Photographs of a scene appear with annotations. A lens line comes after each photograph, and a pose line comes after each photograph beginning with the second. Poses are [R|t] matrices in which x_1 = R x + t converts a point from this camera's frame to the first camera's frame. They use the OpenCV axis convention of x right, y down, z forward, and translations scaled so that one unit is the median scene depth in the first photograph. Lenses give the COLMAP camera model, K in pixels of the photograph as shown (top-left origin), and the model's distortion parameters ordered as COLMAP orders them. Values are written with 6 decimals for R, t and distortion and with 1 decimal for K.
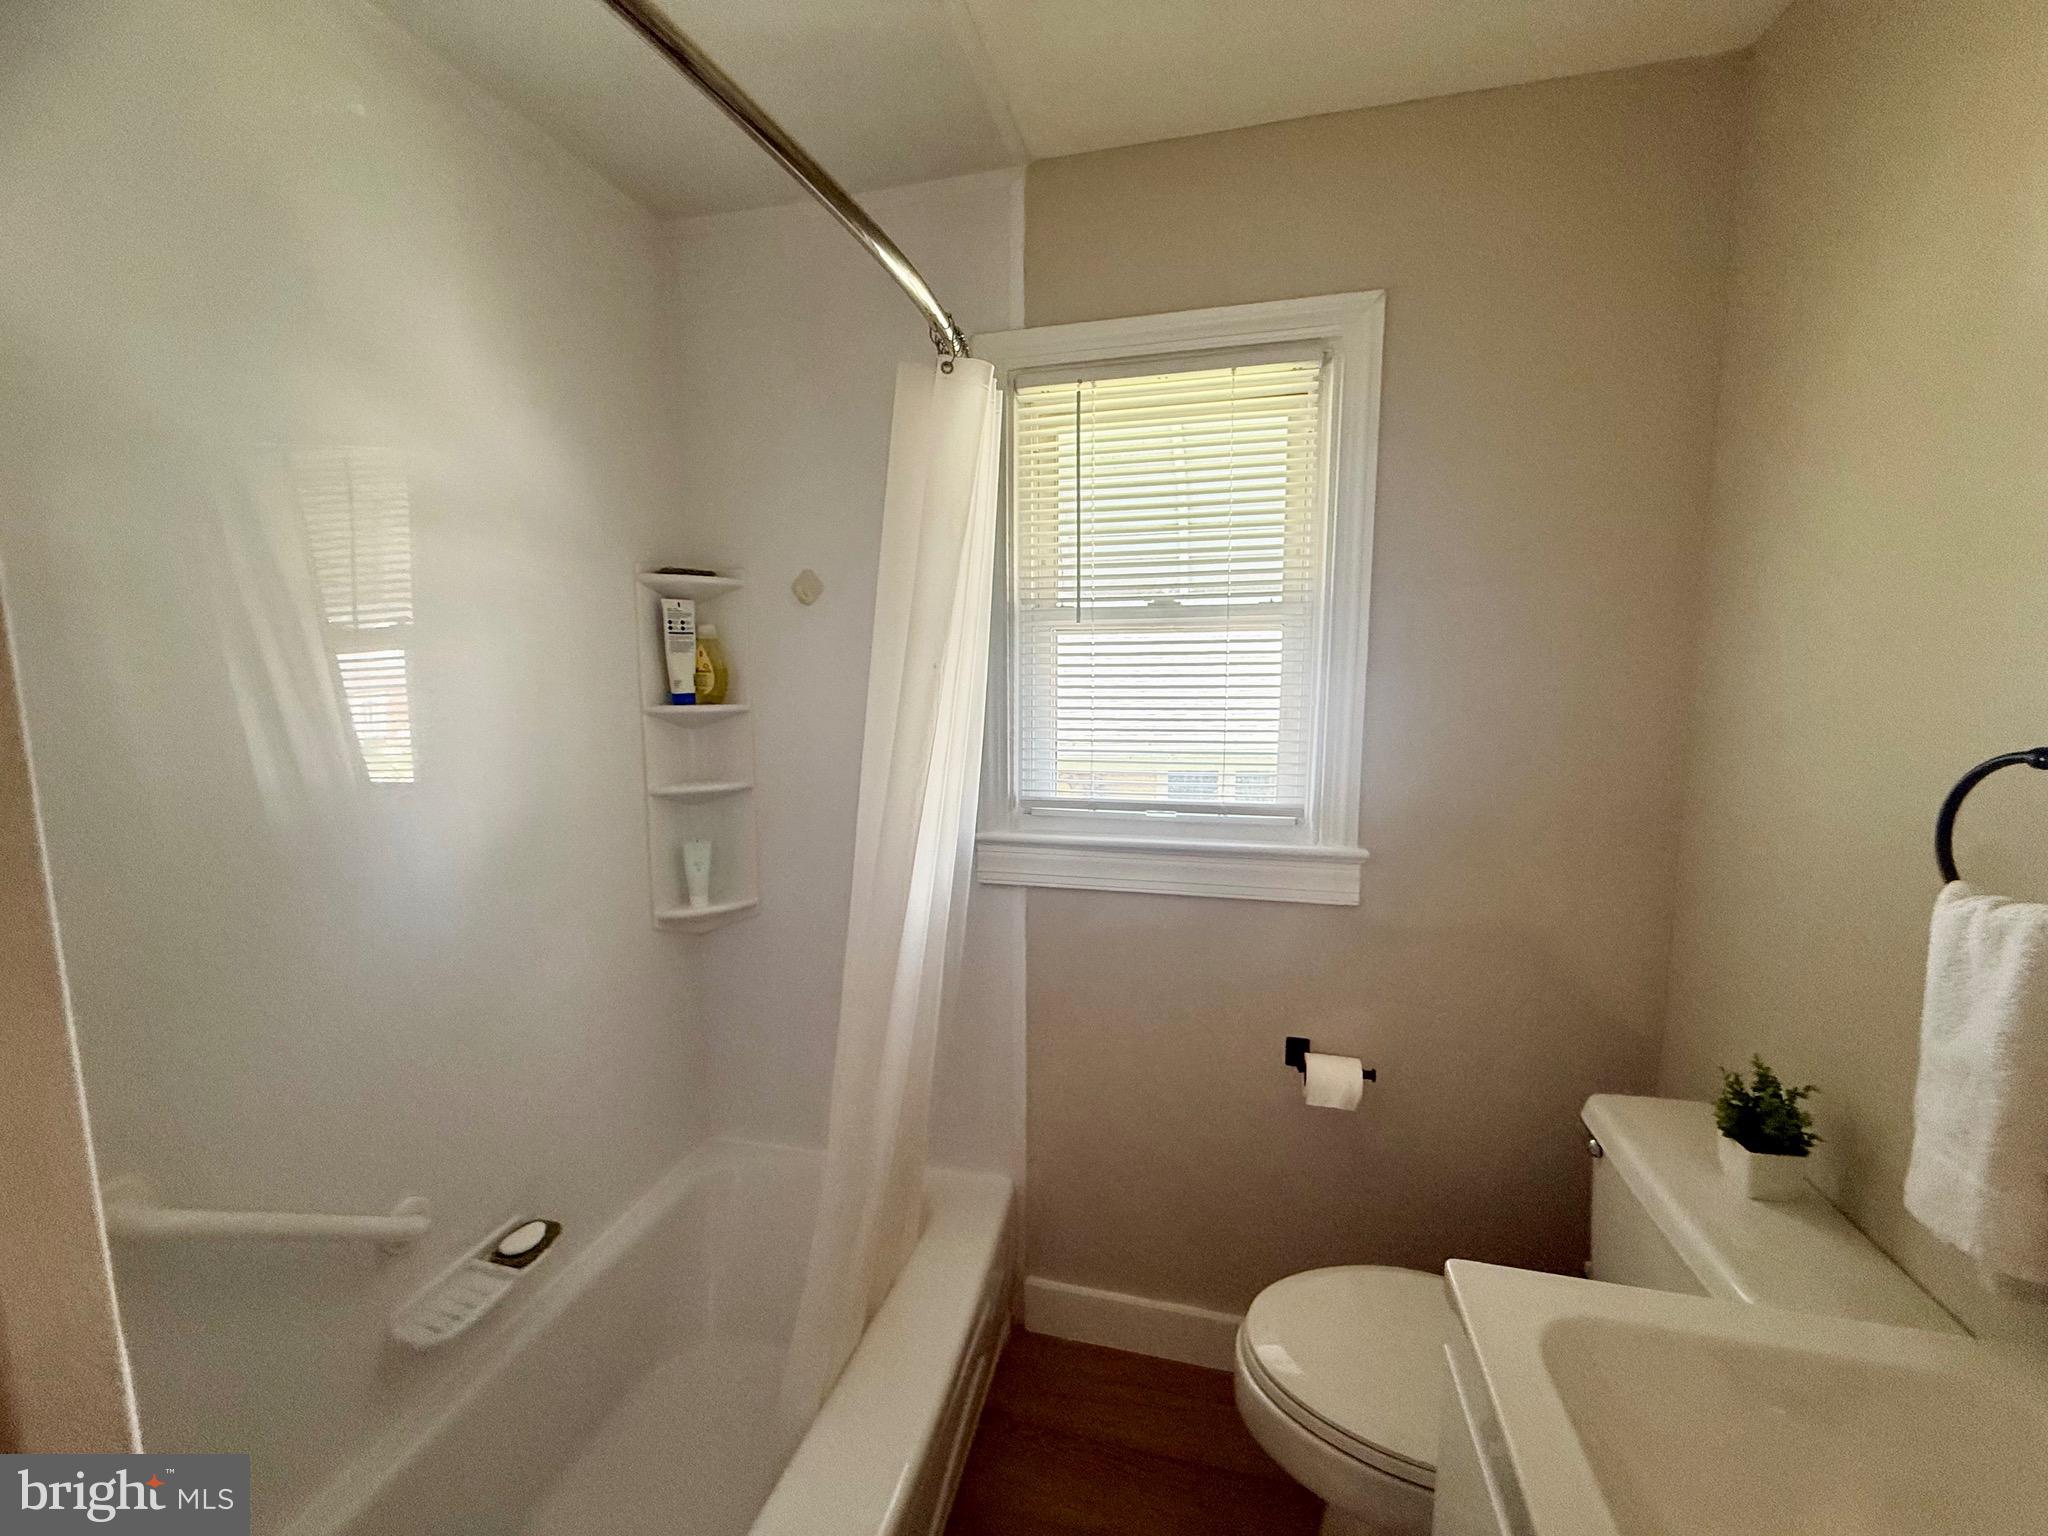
lens RADIAL K [[820.4, 0, 1021.4], [0, 820.4, 774.2], [0, 0, 1]] dist [0.000239, 0.000575]
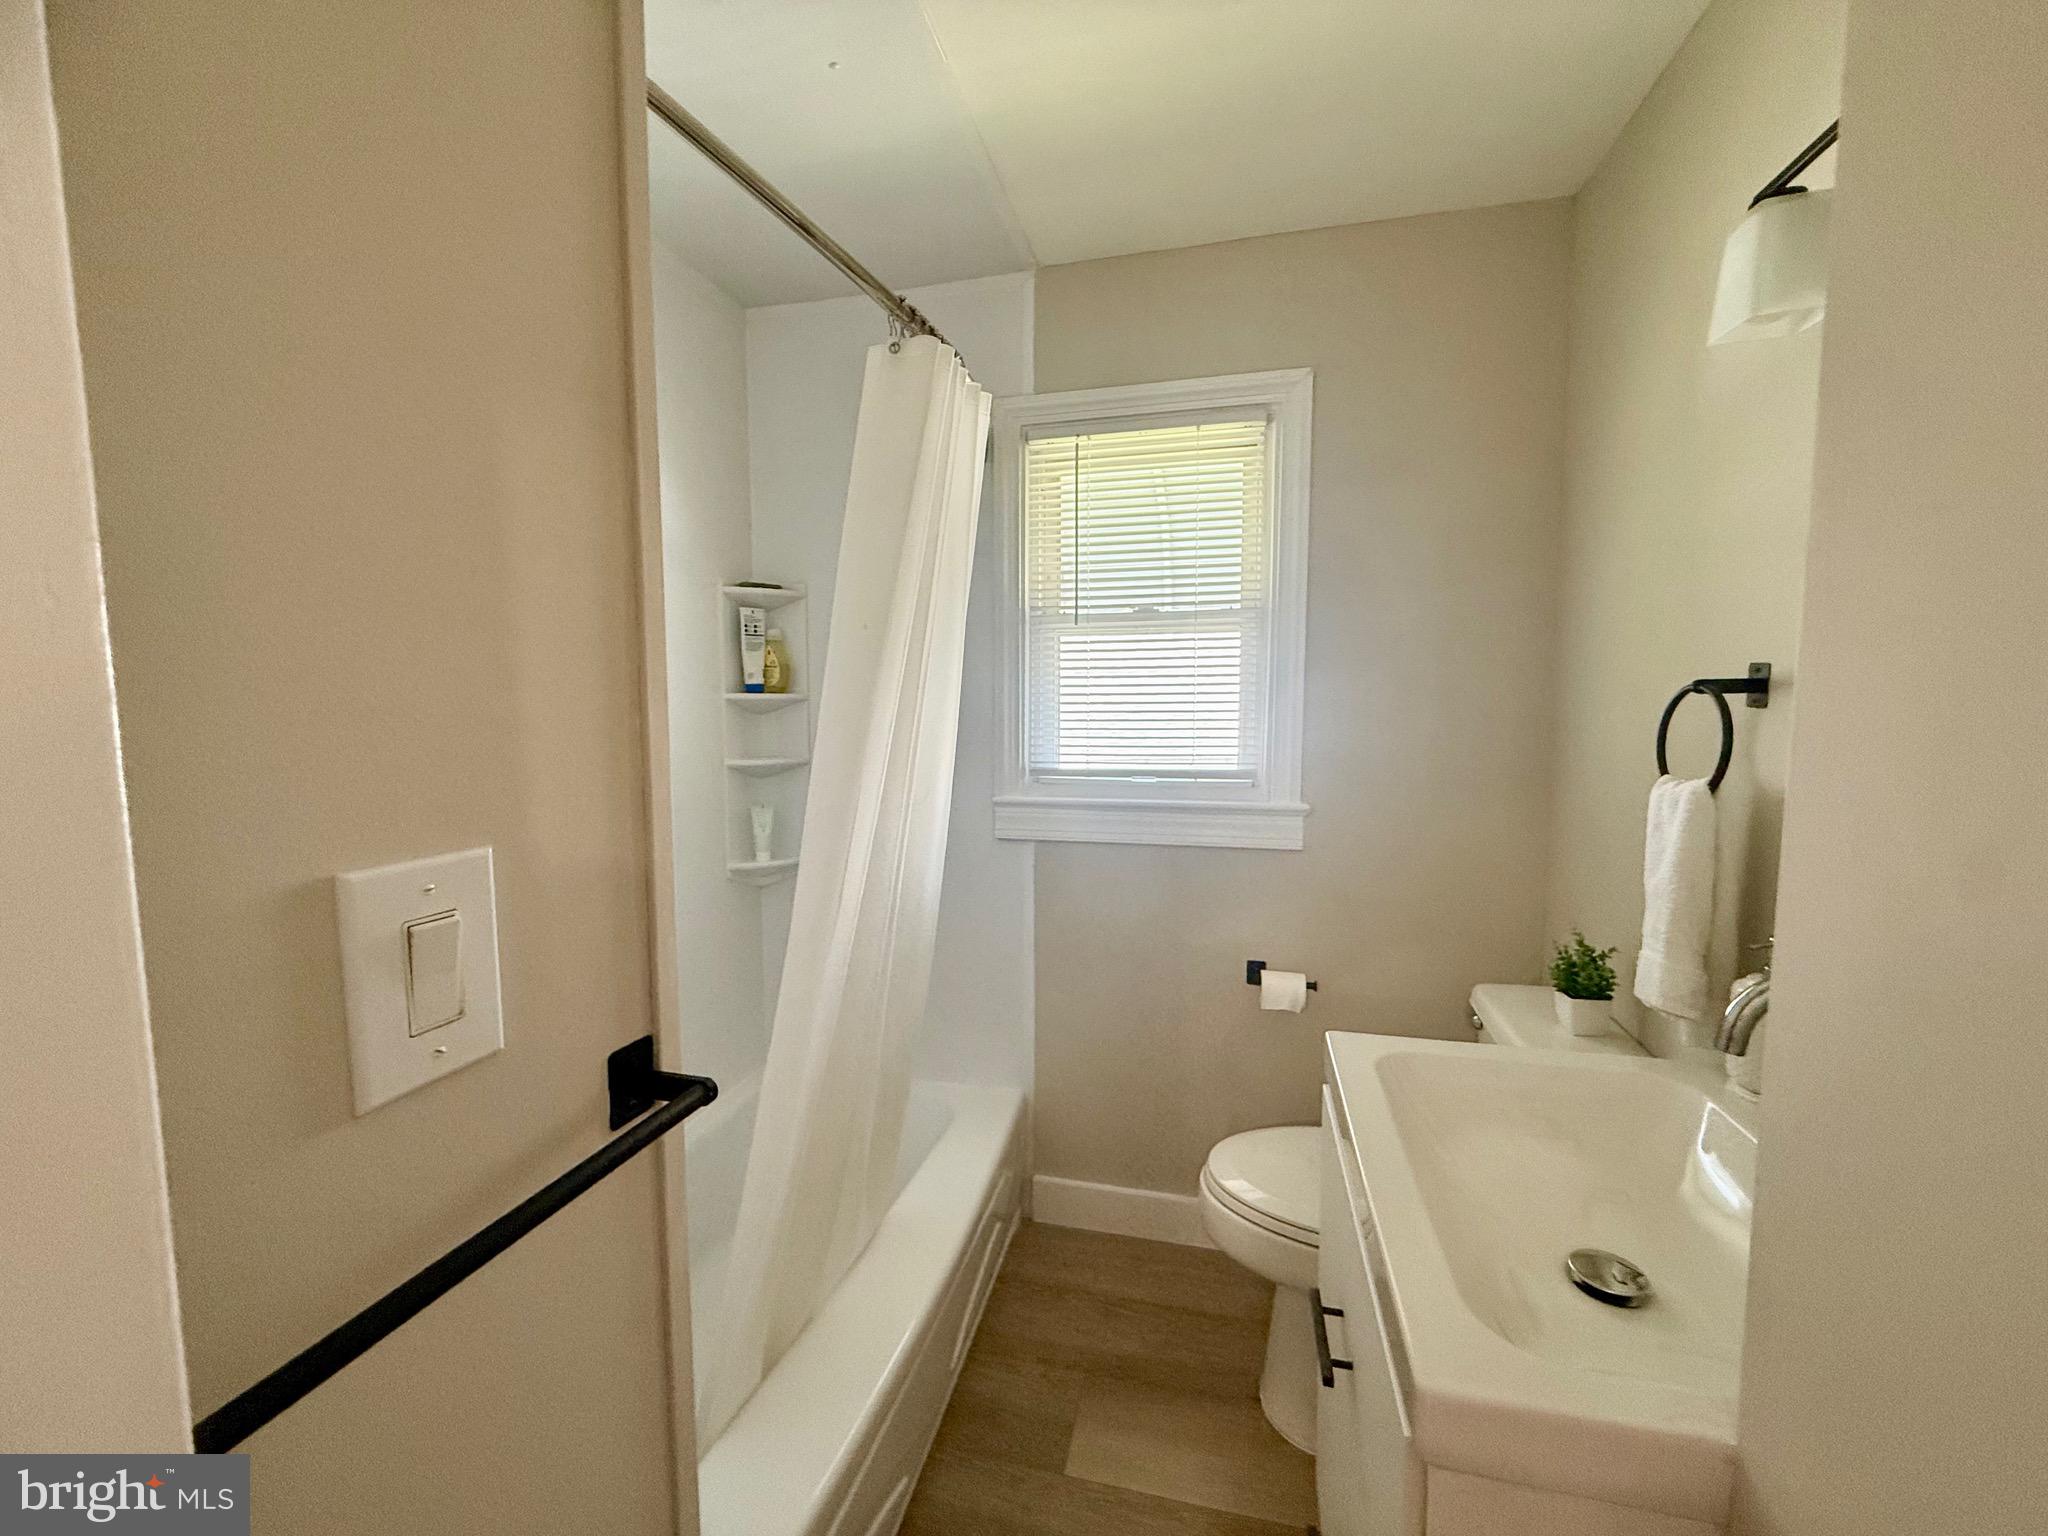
lens RADIAL K [[820.4, 0, 1019.8], [0, 820.4, 773.7], [0, 0, 1]] dist [0.000239, 0.000575]
pose [[0.999990, 0.002257, -0.003974, -0.012013], [-0.002422, 0.999109, -0.042145, 0.095194], [0.003875, 0.042155, 0.999104, -0.239944]]
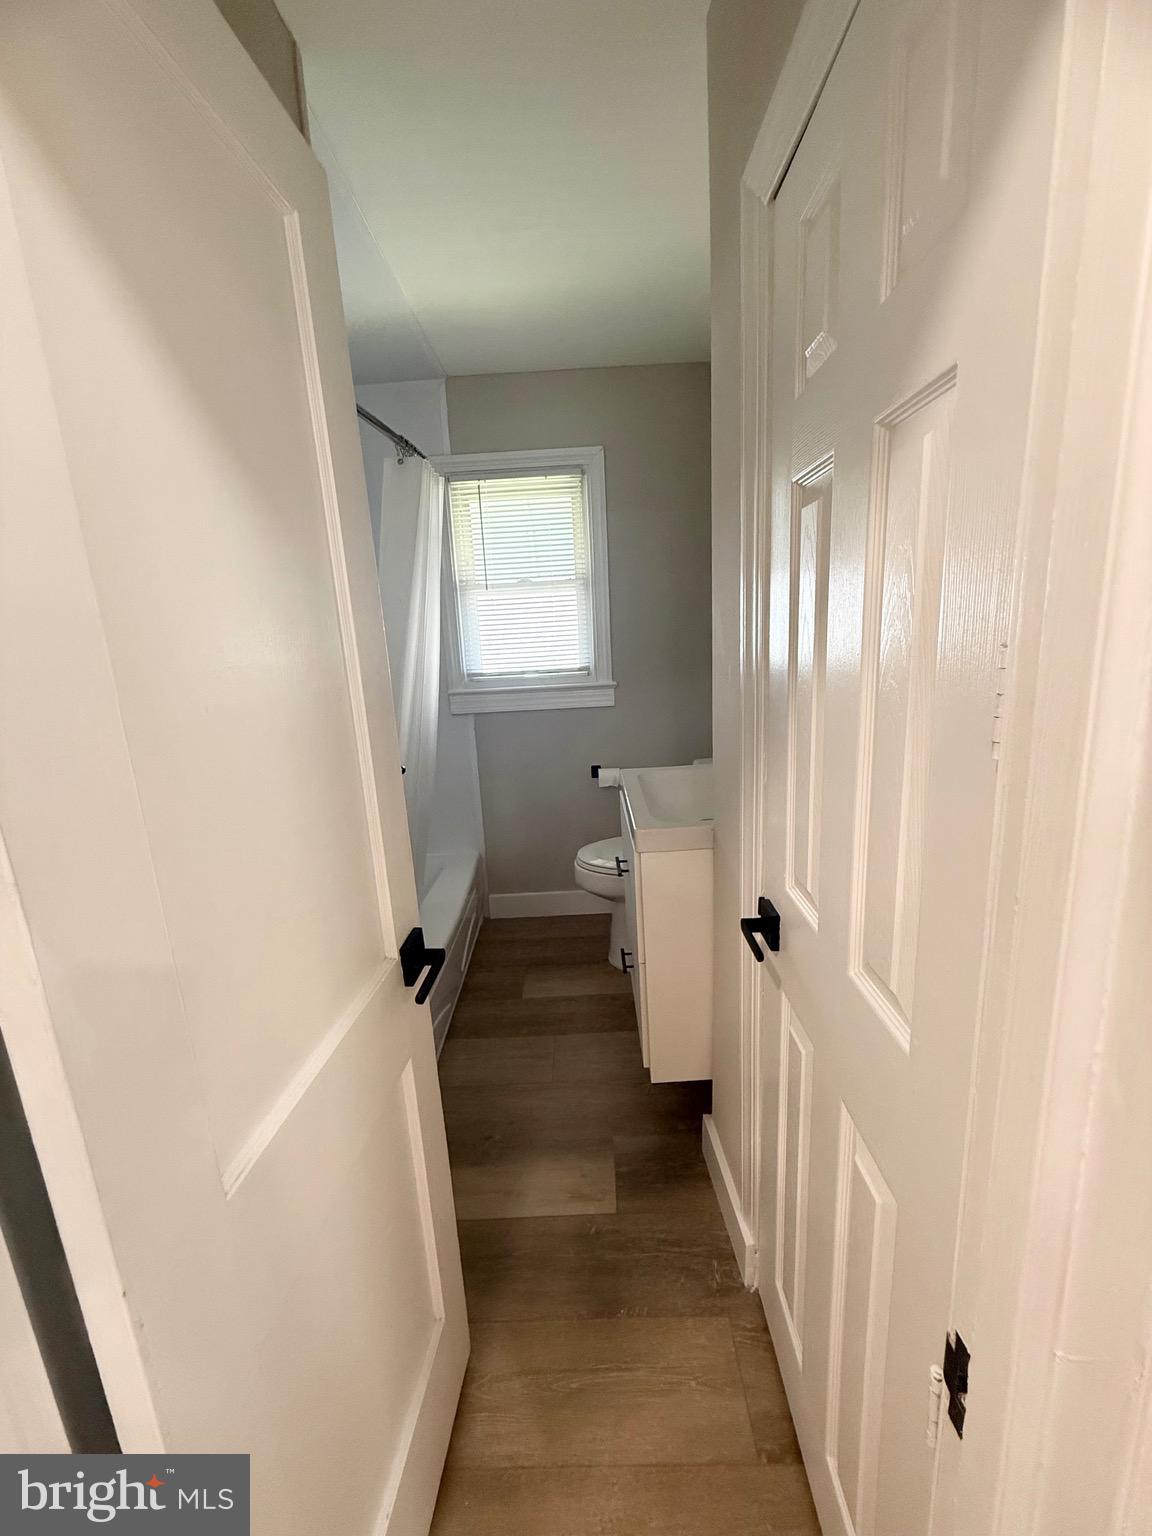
lens RADIAL K [[615.3, 0, 572.6], [0, 615.3, 766.2], [0, 0, 1]] dist [0.000239, 0.000575]
pose [[0.971292, -0.093756, 0.218635, -0.117136], [0.076531, 0.993353, 0.085984, 0.165922], [-0.225244, -0.066783, 0.972011, -0.720018]]
